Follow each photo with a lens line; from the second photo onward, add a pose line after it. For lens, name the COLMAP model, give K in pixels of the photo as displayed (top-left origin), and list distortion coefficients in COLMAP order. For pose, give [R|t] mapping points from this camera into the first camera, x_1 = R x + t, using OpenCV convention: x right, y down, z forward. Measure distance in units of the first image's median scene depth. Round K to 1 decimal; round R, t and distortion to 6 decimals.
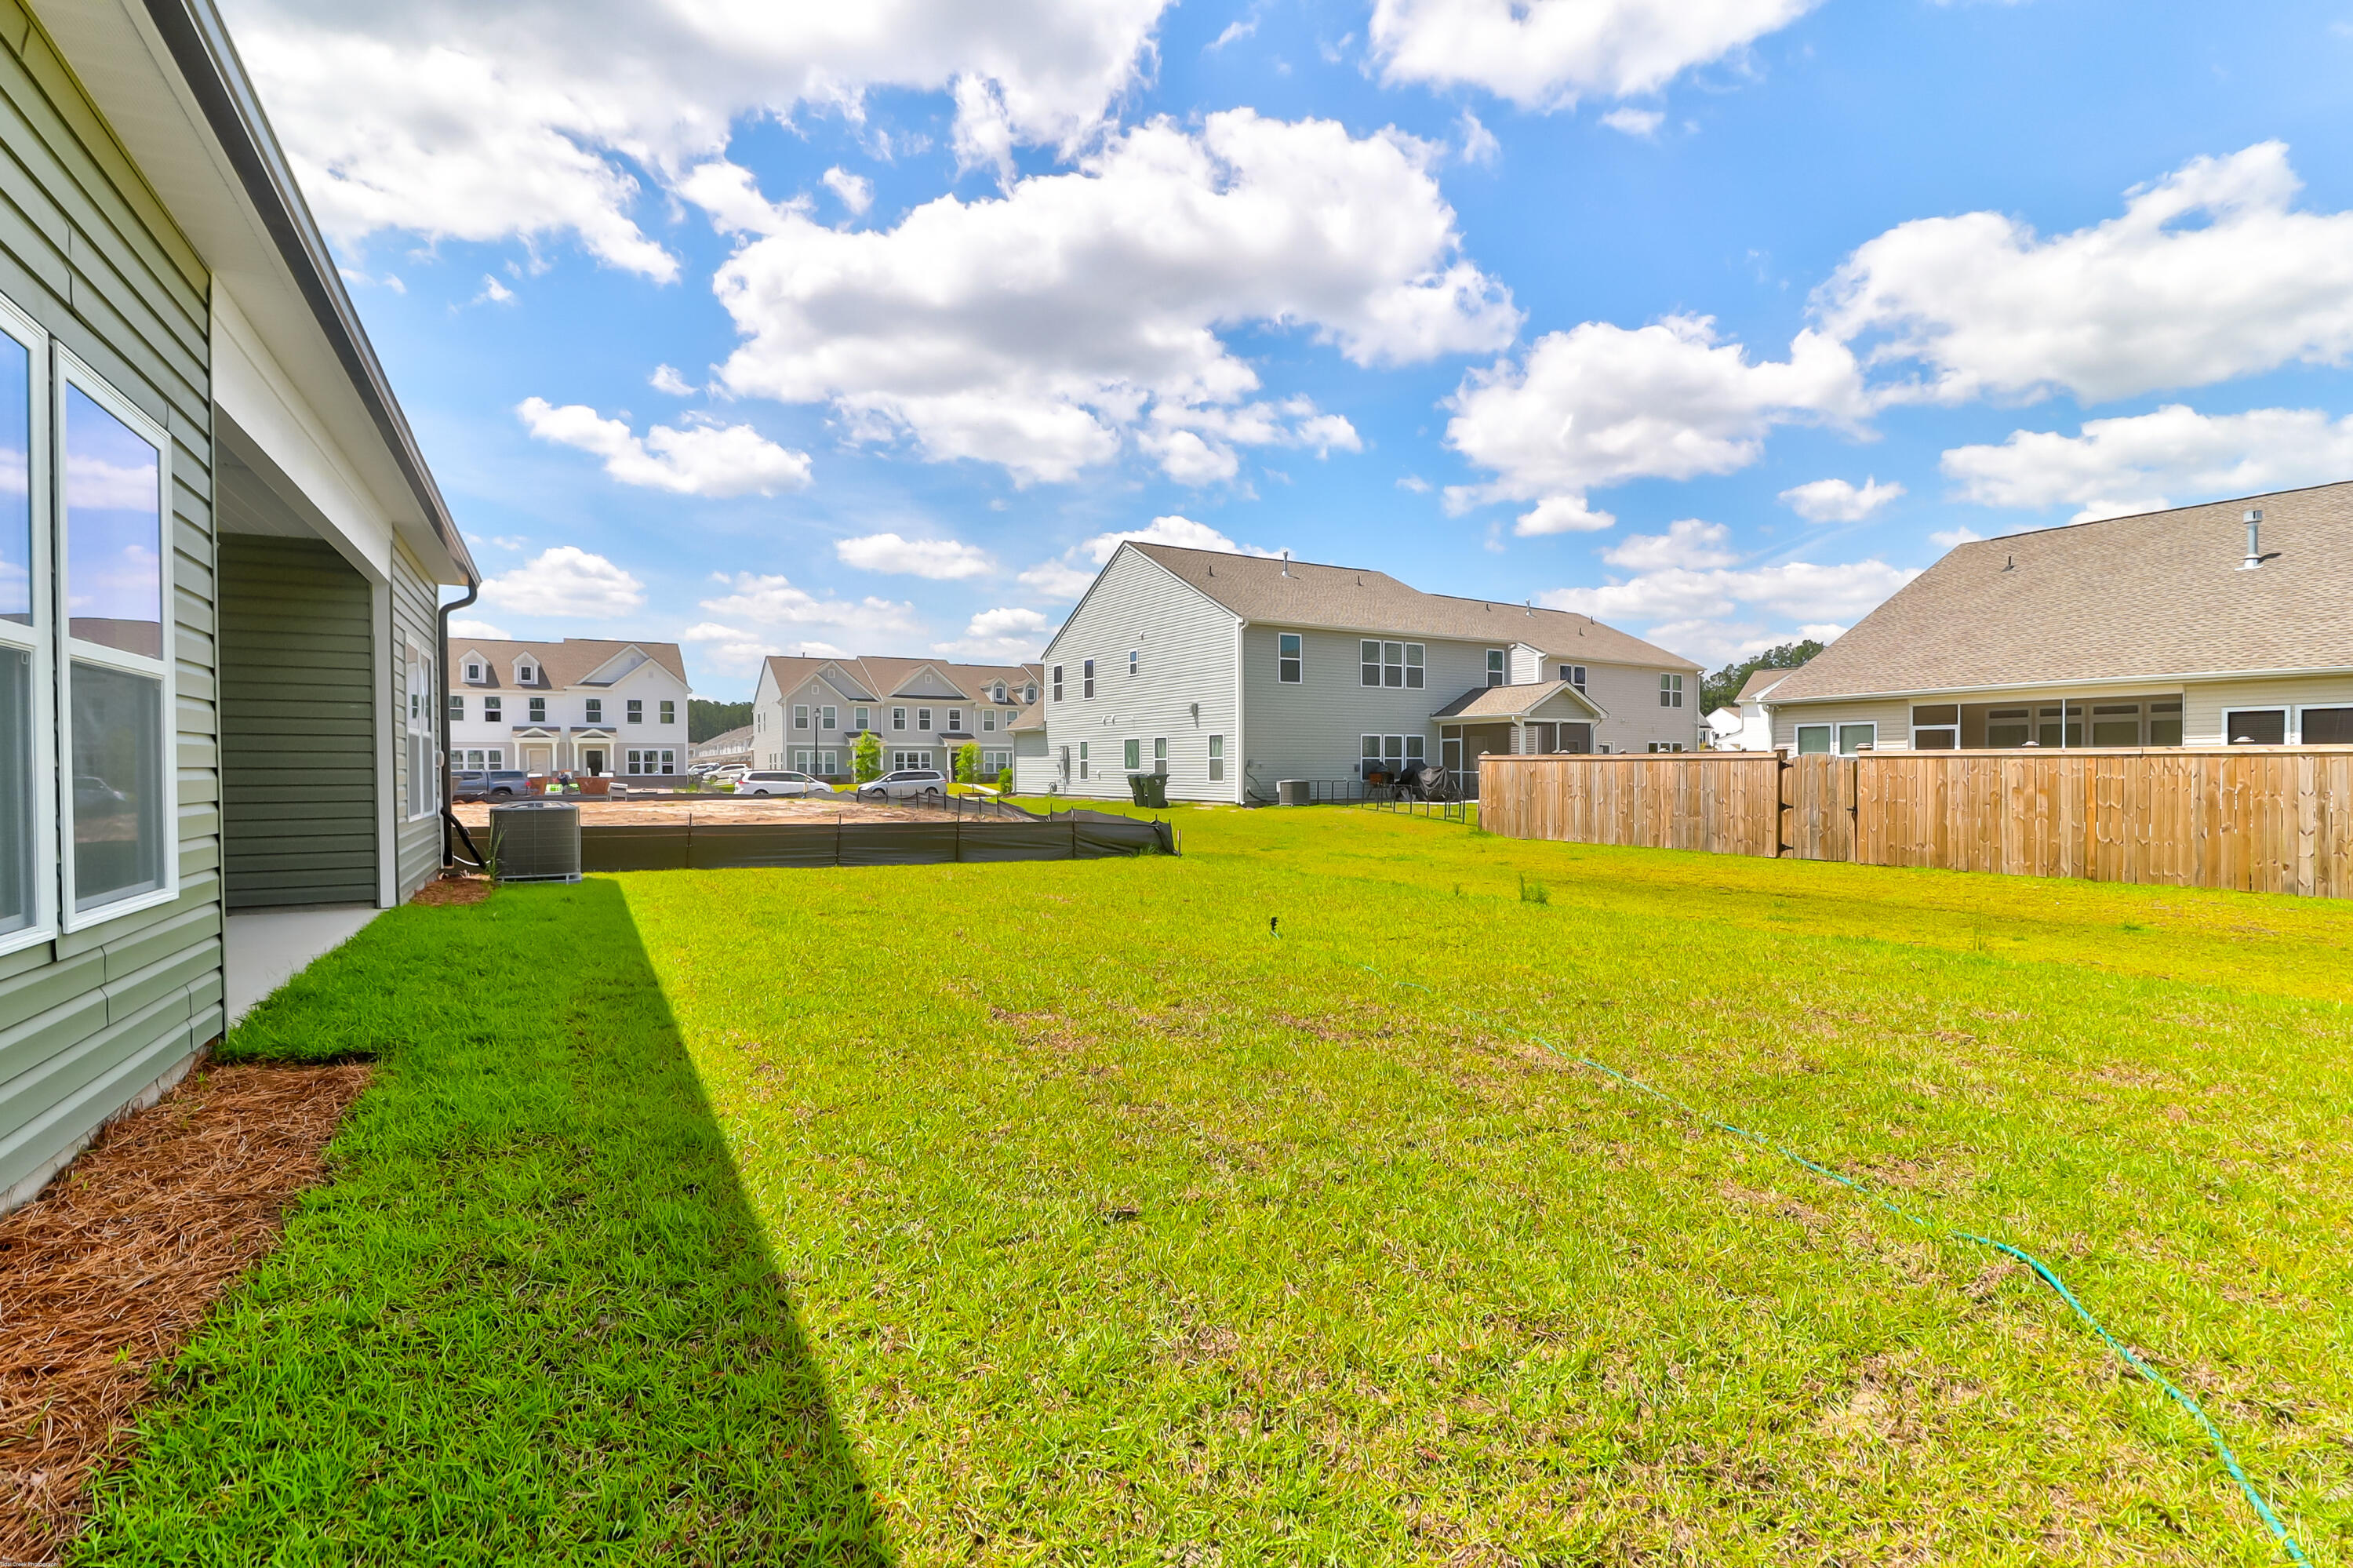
lens RADIAL K [[1089.9, 0, 1179.6], [0, 1089.9, 794.1], [0, 0, 1]] dist [-0.027786, 0.000009]
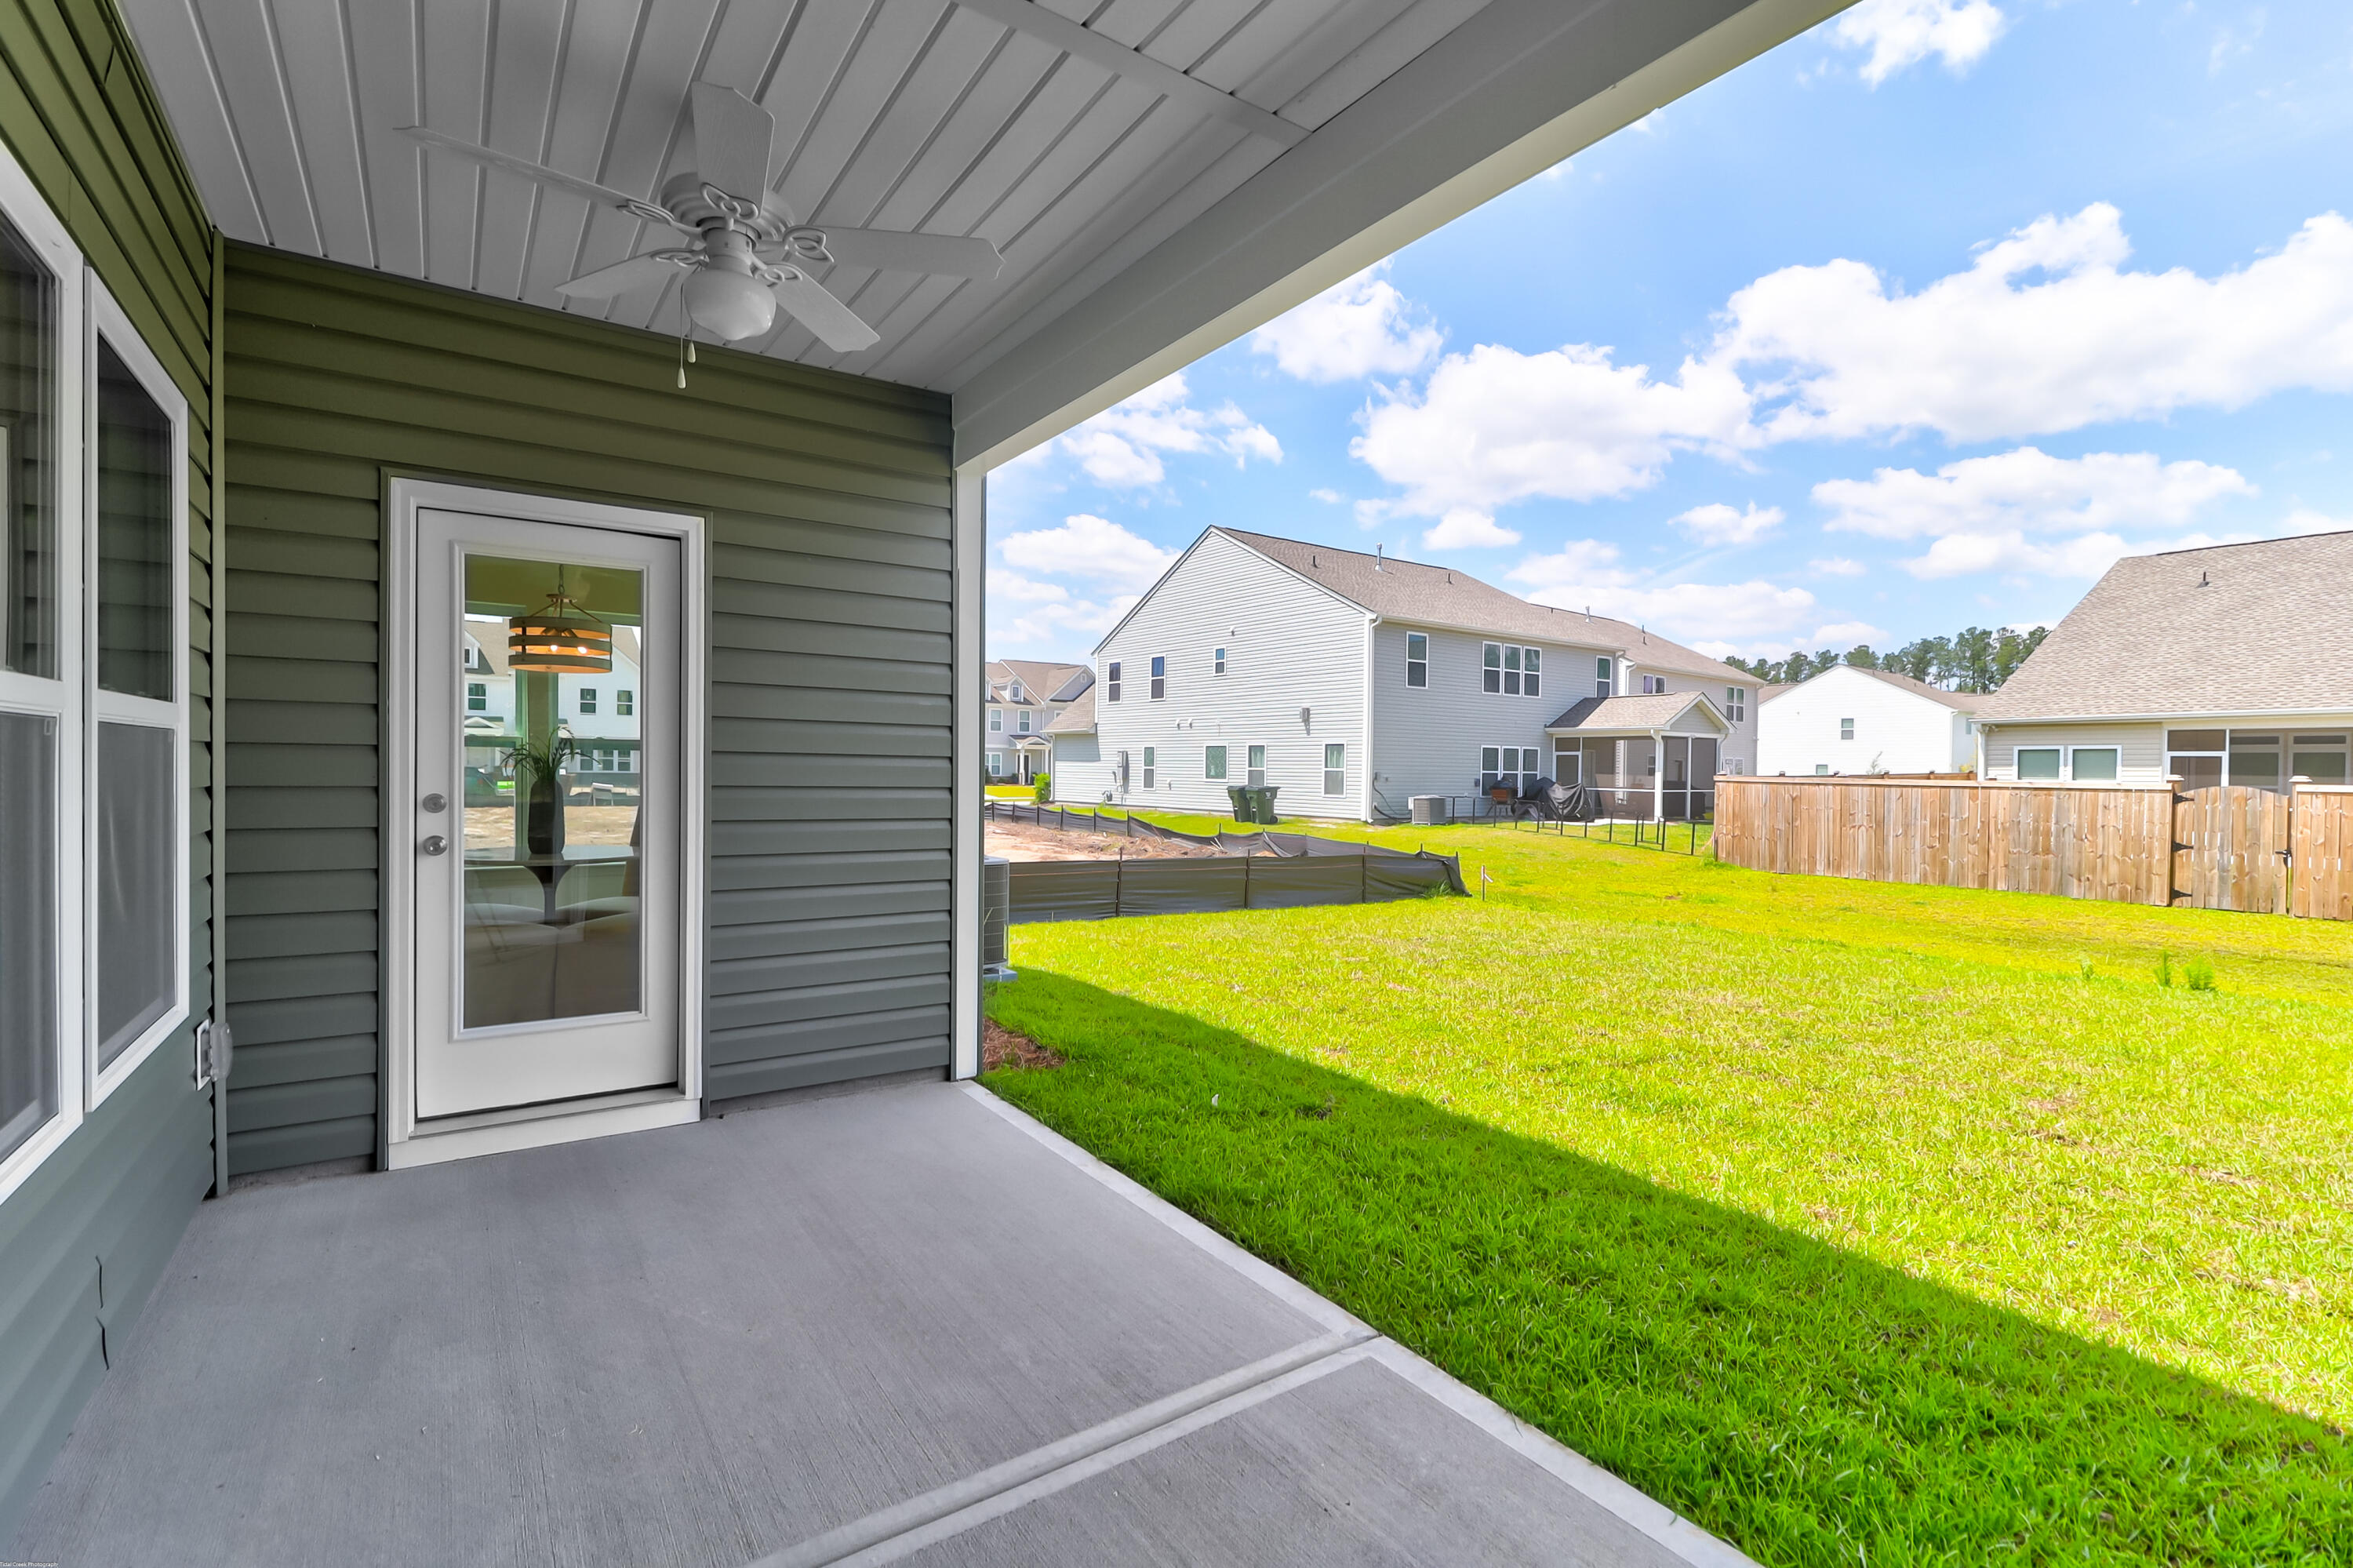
lens RADIAL K [[1076.7, 0, 1176.5], [0, 1076.7, 784.0], [0, 0, 1]] dist [-0.018457, -0.000574]
pose [[0.996659, 0.016903, 0.079901, -0.160904], [-0.016043, 0.999806, -0.011396, -0.008563], [-0.080079, 0.010076, 0.996738, 0.124543]]
